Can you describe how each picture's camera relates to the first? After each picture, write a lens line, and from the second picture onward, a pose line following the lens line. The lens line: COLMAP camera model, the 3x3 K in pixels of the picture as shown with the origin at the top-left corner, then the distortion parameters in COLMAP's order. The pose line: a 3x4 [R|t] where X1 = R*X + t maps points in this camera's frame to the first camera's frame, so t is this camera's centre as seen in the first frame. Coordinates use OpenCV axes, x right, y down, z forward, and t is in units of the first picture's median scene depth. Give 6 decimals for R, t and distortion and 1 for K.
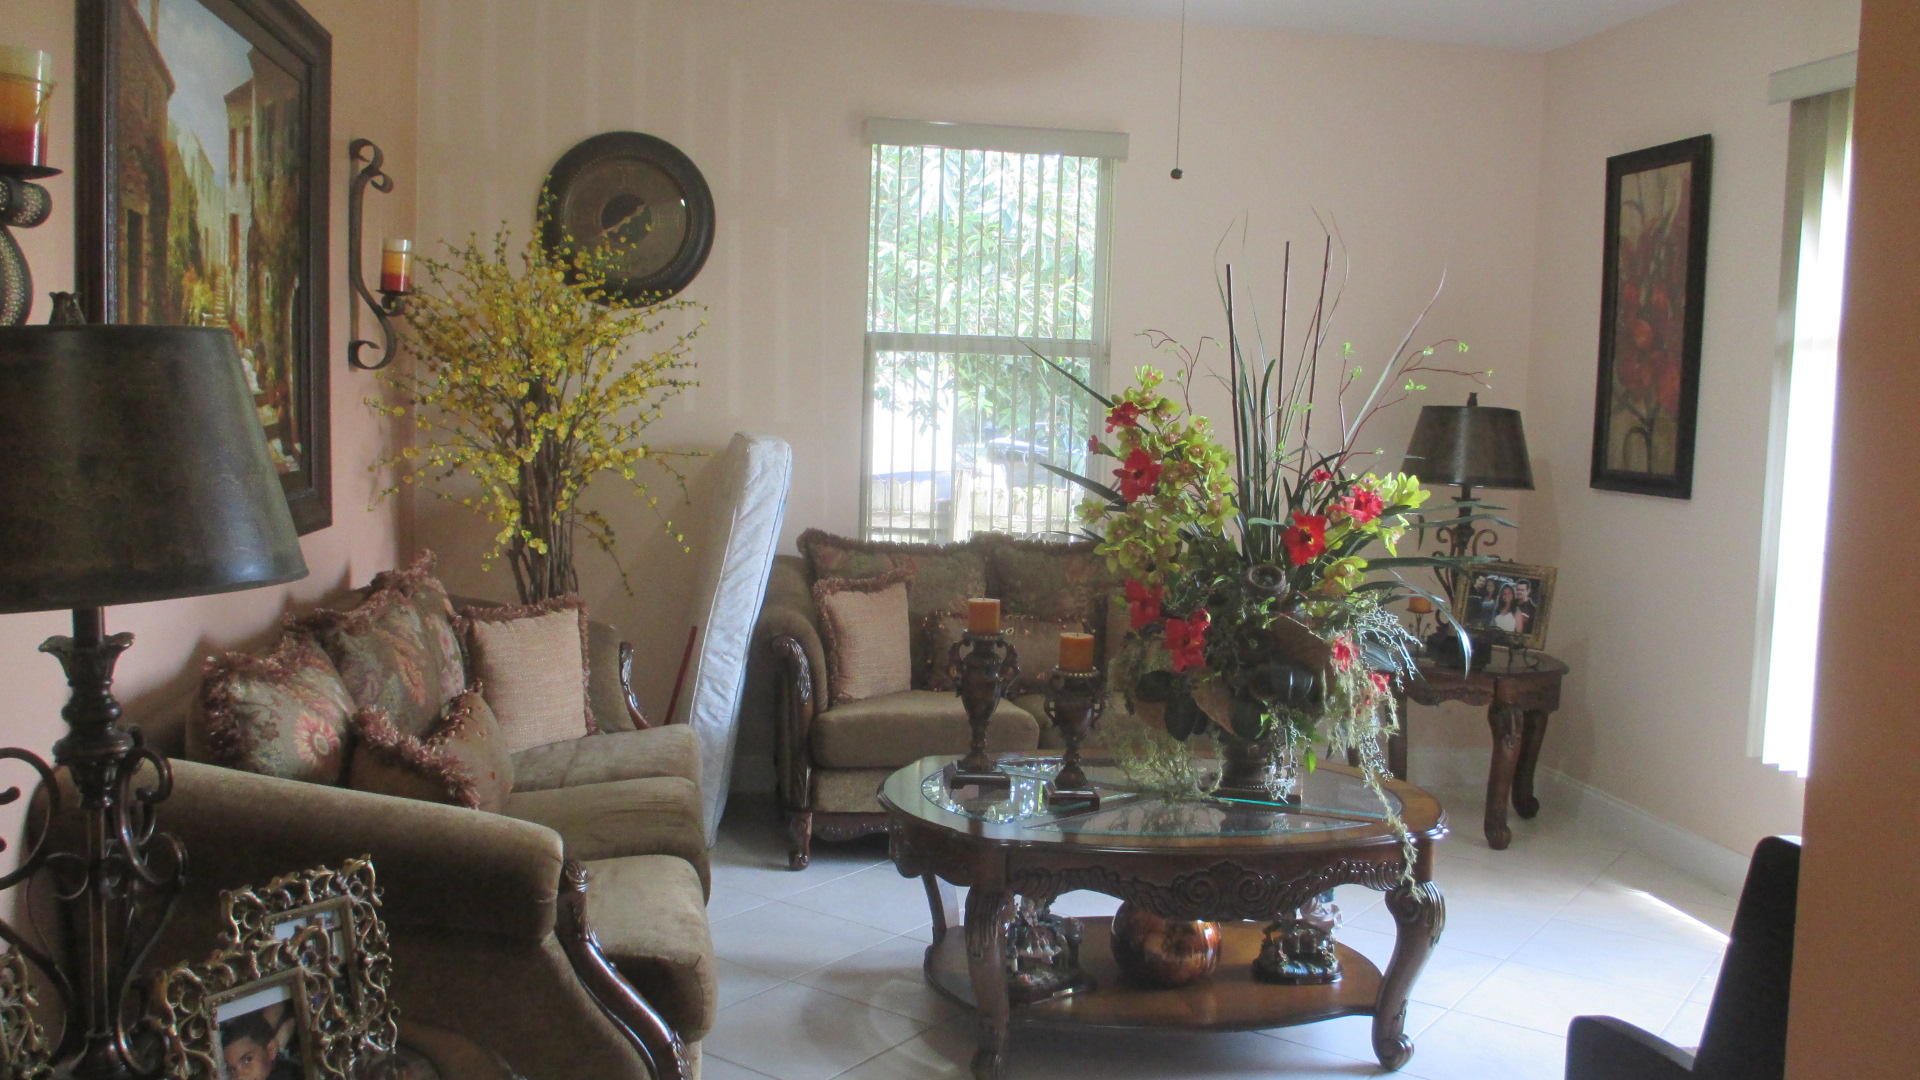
lens RADIAL K [[1598.9, 0, 961.9], [0, 1598.9, 531.8], [0, 0, 1]] dist [-0.054170, 0.007689]
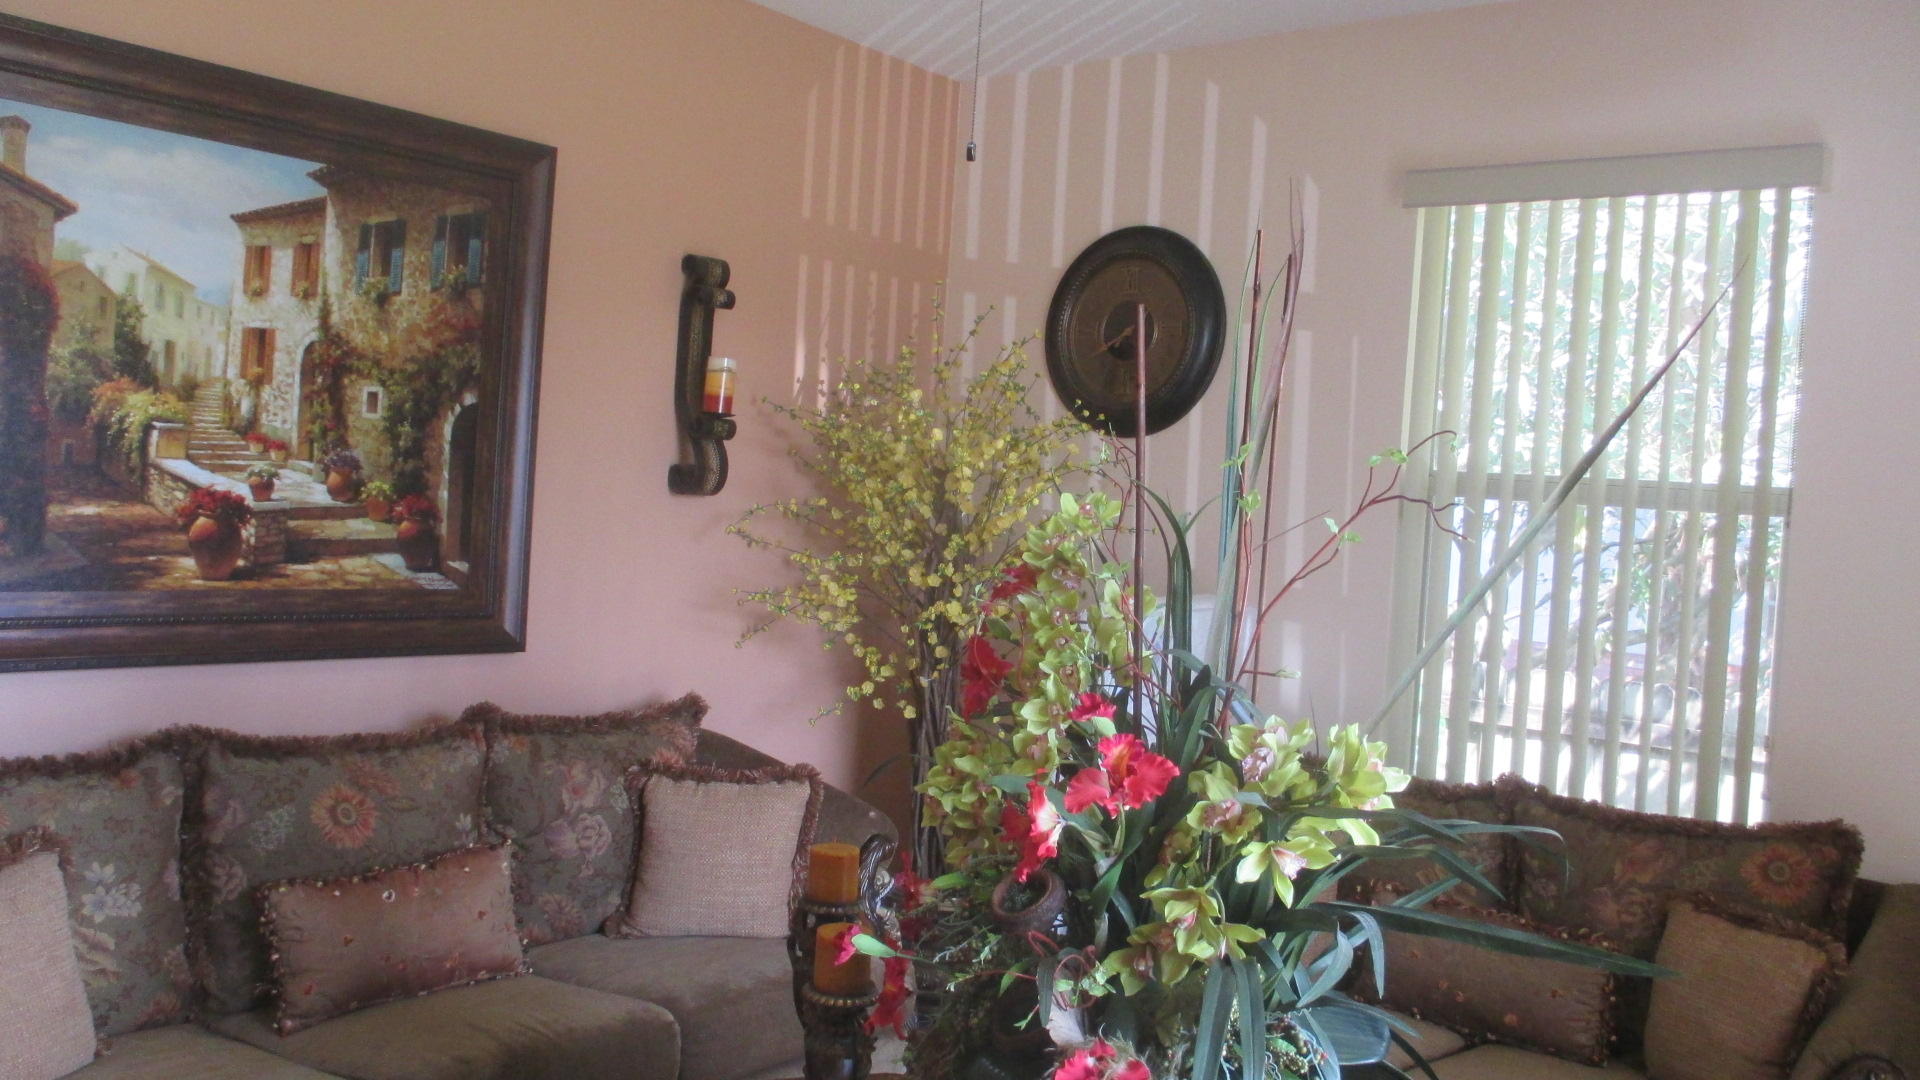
lens RADIAL K [[1598.9, 0, 961.9], [0, 1598.9, 531.8], [0, 0, 1]] dist [-0.054170, 0.007689]
pose [[0.642122, 0.028088, -0.766087, 0.370480], [-0.110394, 0.992301, -0.056148, -0.038291], [0.758612, 0.120625, 0.640279, 0.424022]]
